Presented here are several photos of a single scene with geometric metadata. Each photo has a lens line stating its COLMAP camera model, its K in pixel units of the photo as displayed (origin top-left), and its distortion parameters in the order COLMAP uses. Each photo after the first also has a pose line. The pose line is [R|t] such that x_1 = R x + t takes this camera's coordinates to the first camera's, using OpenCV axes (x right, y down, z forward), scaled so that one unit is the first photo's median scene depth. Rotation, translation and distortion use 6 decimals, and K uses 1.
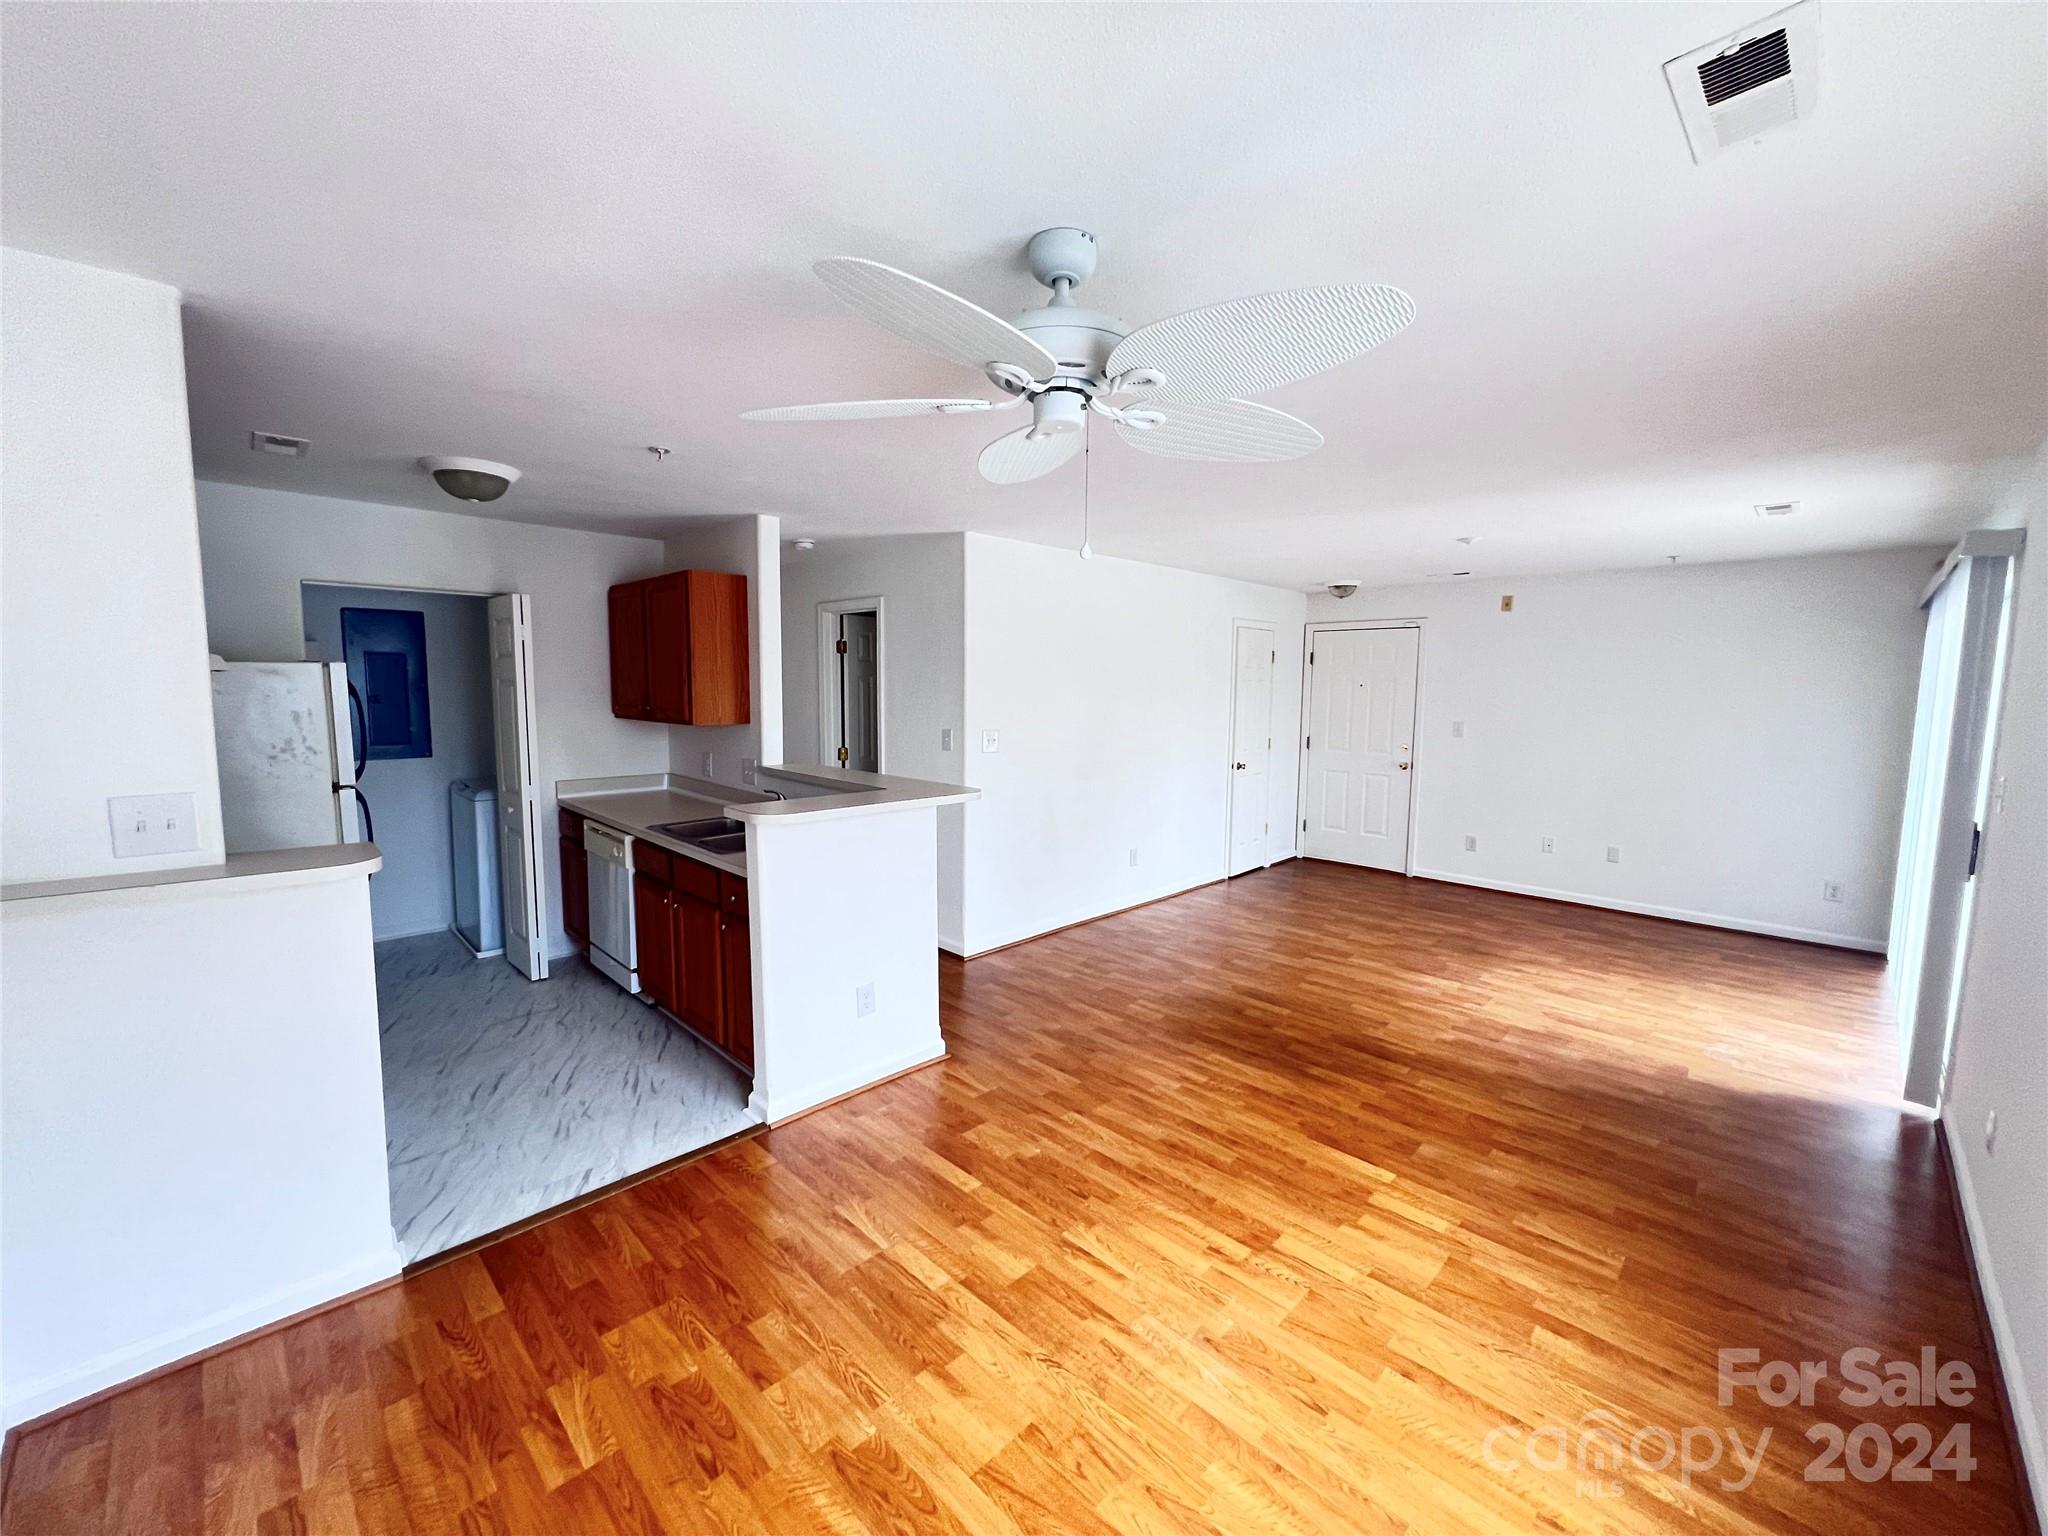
lens RADIAL K [[817.7, 0, 1021.4], [0, 817.7, 764.7], [0, 0, 1]] dist [-0.001085, -0.000145]
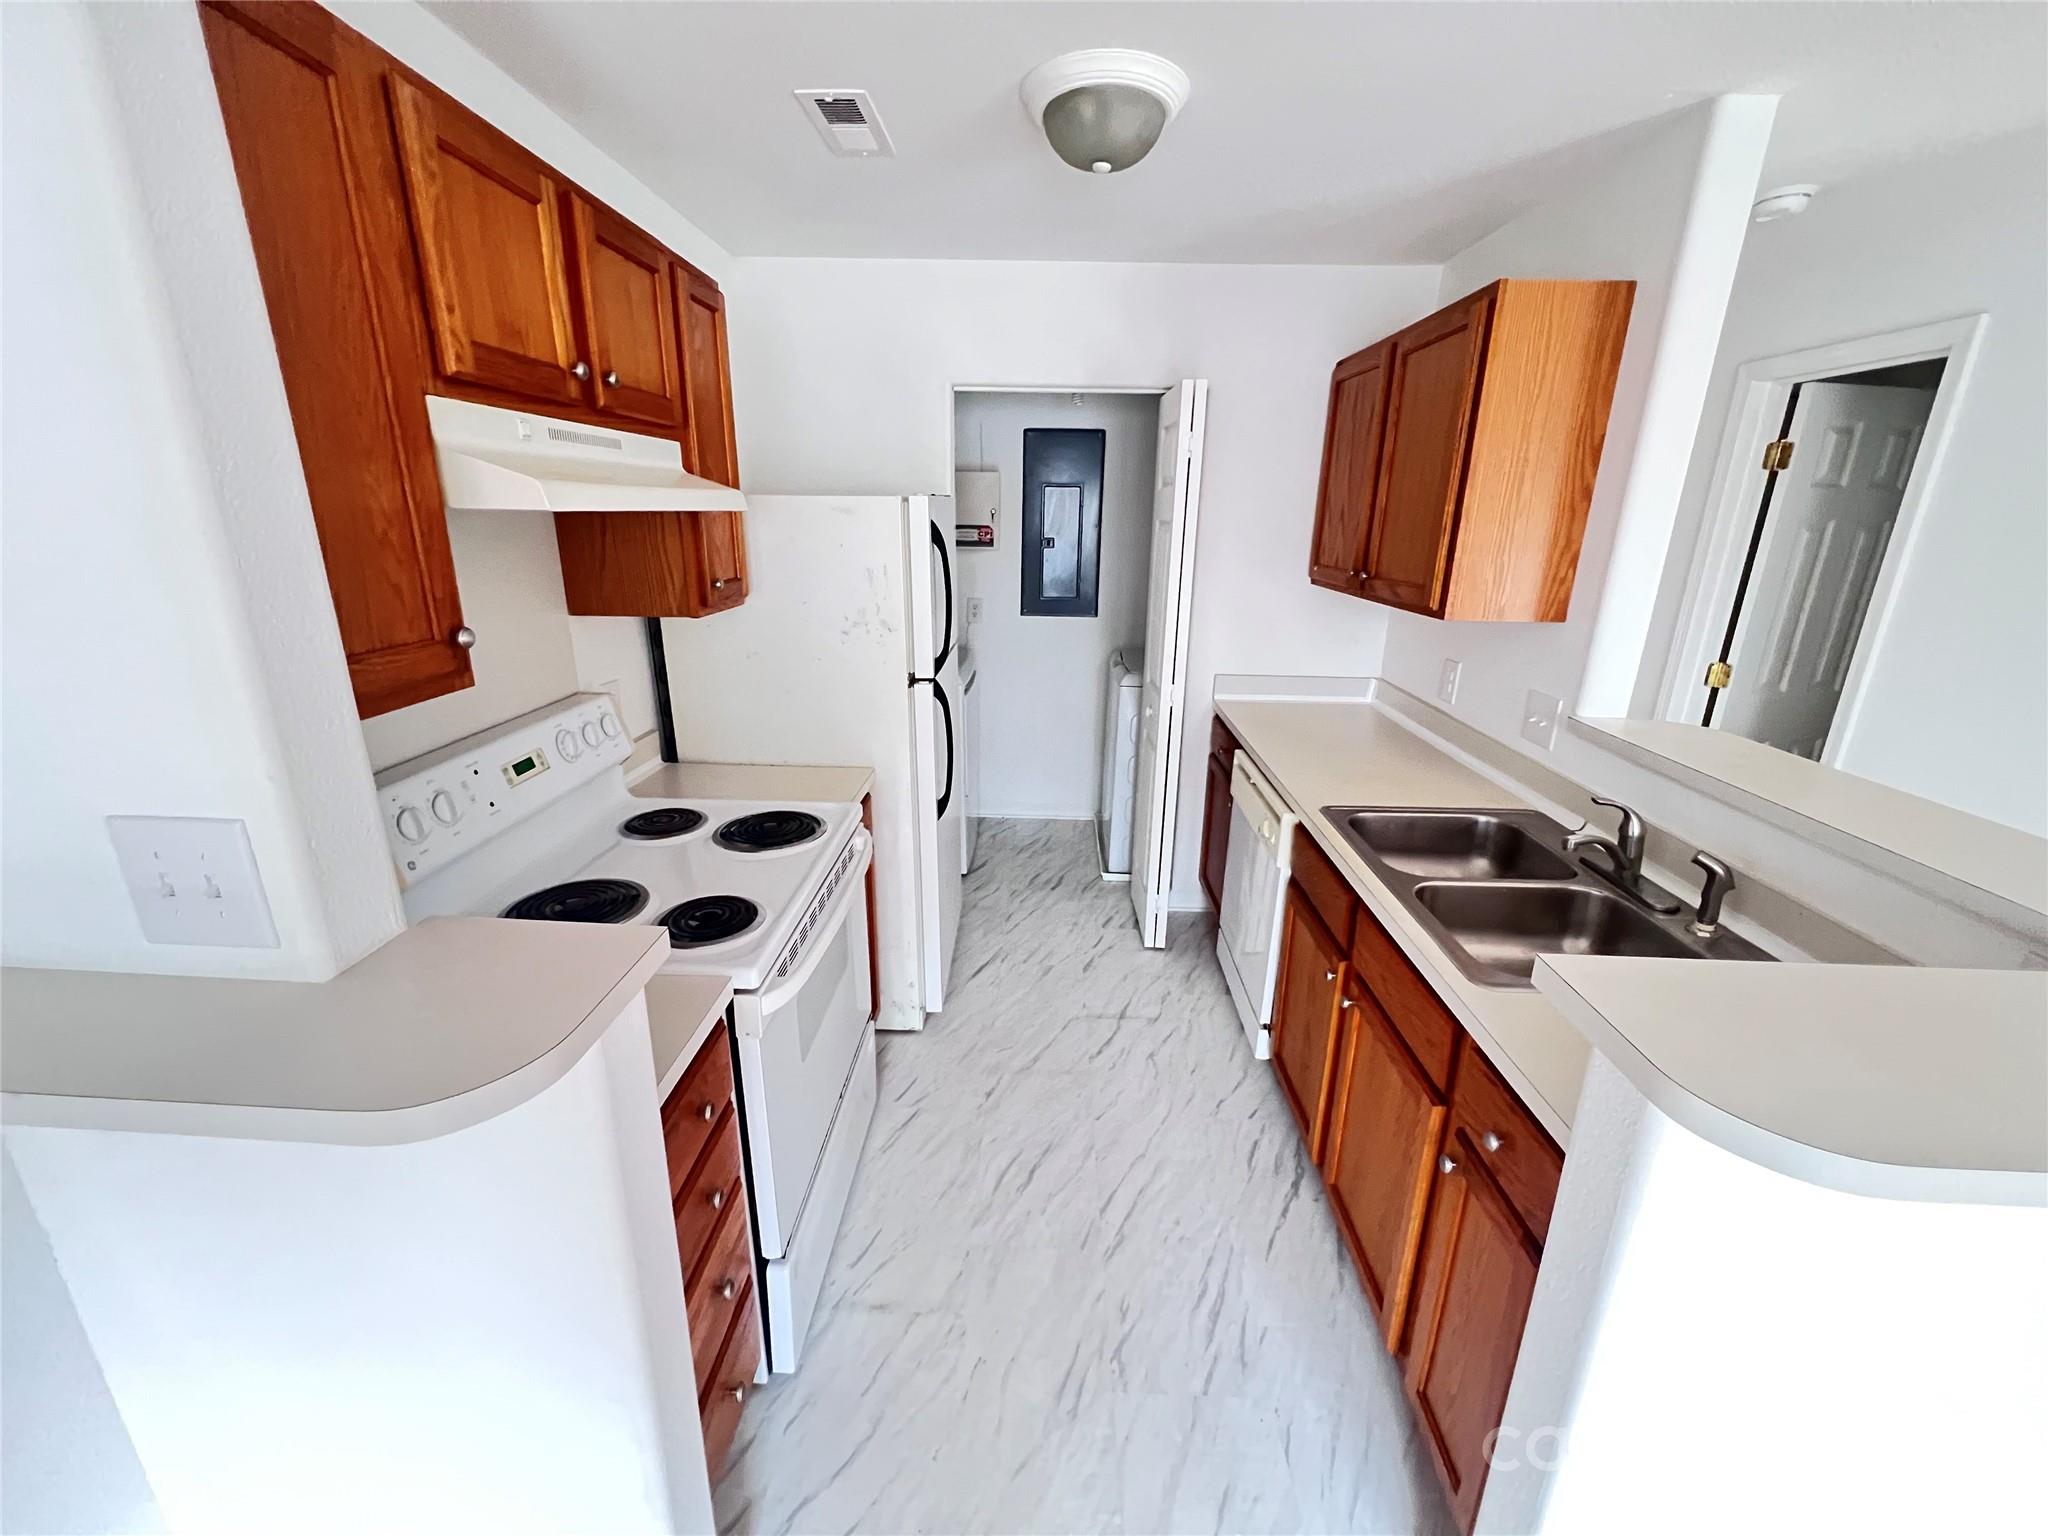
lens RADIAL K [[817.7, 0, 1021.4], [0, 817.7, 764.7], [0, 0, 1]] dist [-0.001085, -0.000145]
pose [[0.684839, 0.218066, -0.695300, -0.232244], [-0.081137, 0.971059, 0.224635, -0.059253], [0.724163, -0.097424, 0.682713, 0.504774]]
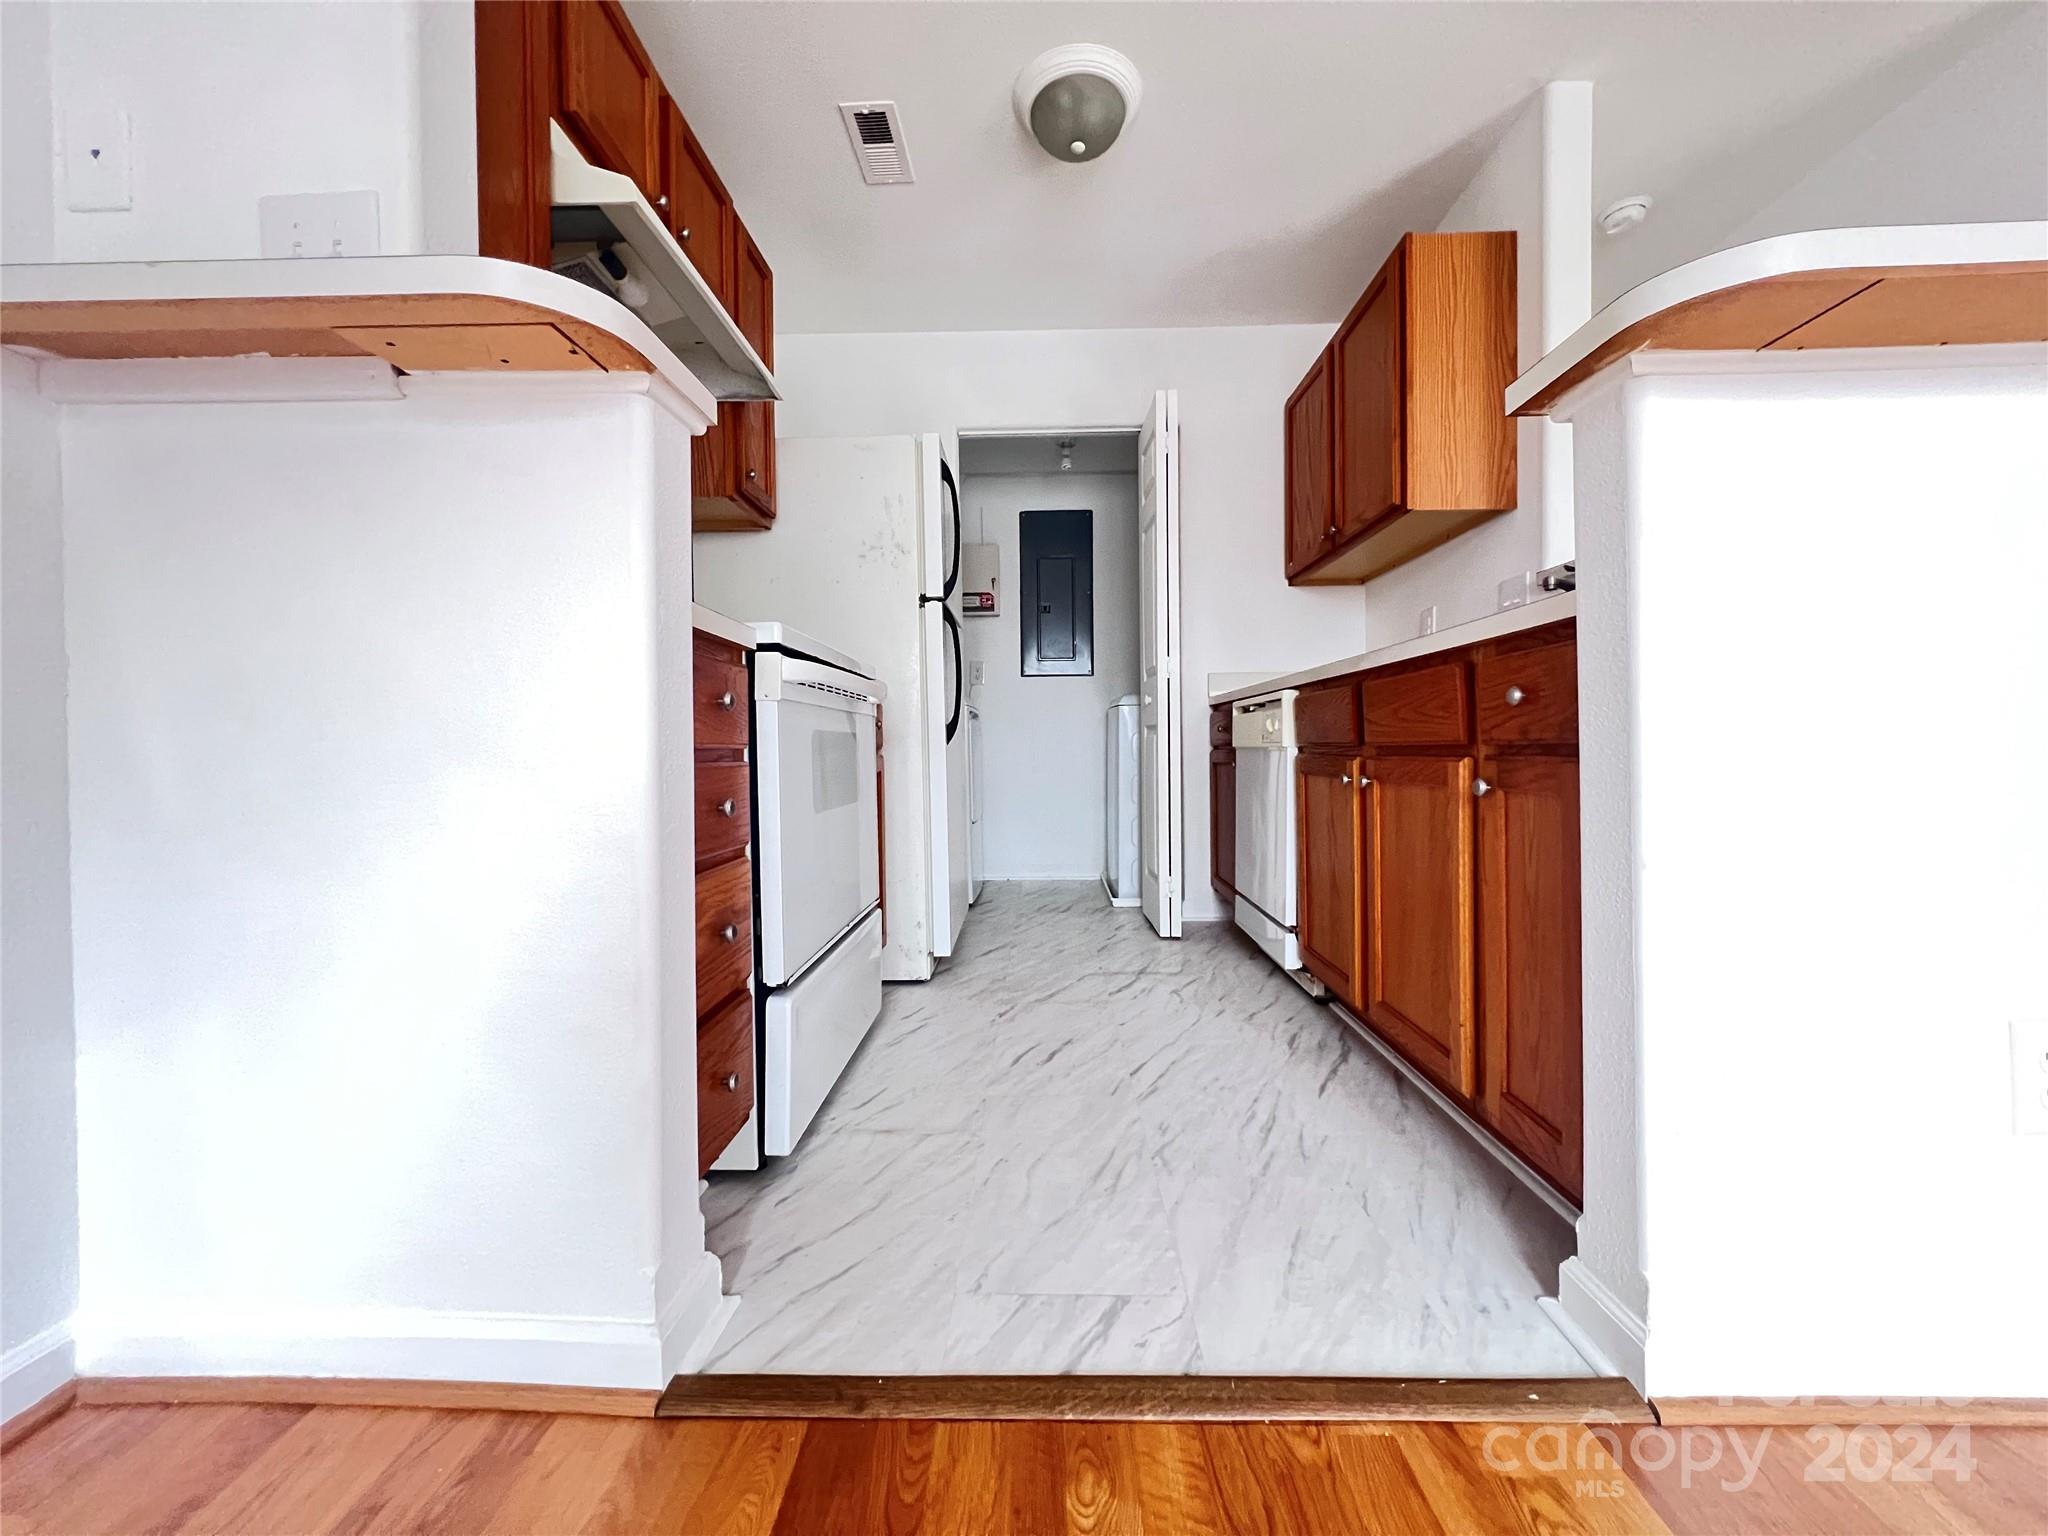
lens RADIAL K [[817.7, 0, 1021.4], [0, 817.7, 764.7], [0, 0, 1]] dist [-0.001085, -0.000145]
pose [[0.688836, -0.003858, -0.724907, -0.198885], [-0.054608, 0.996868, -0.057197, 0.190436], [0.722858, 0.078985, 0.686468, 0.487088]]
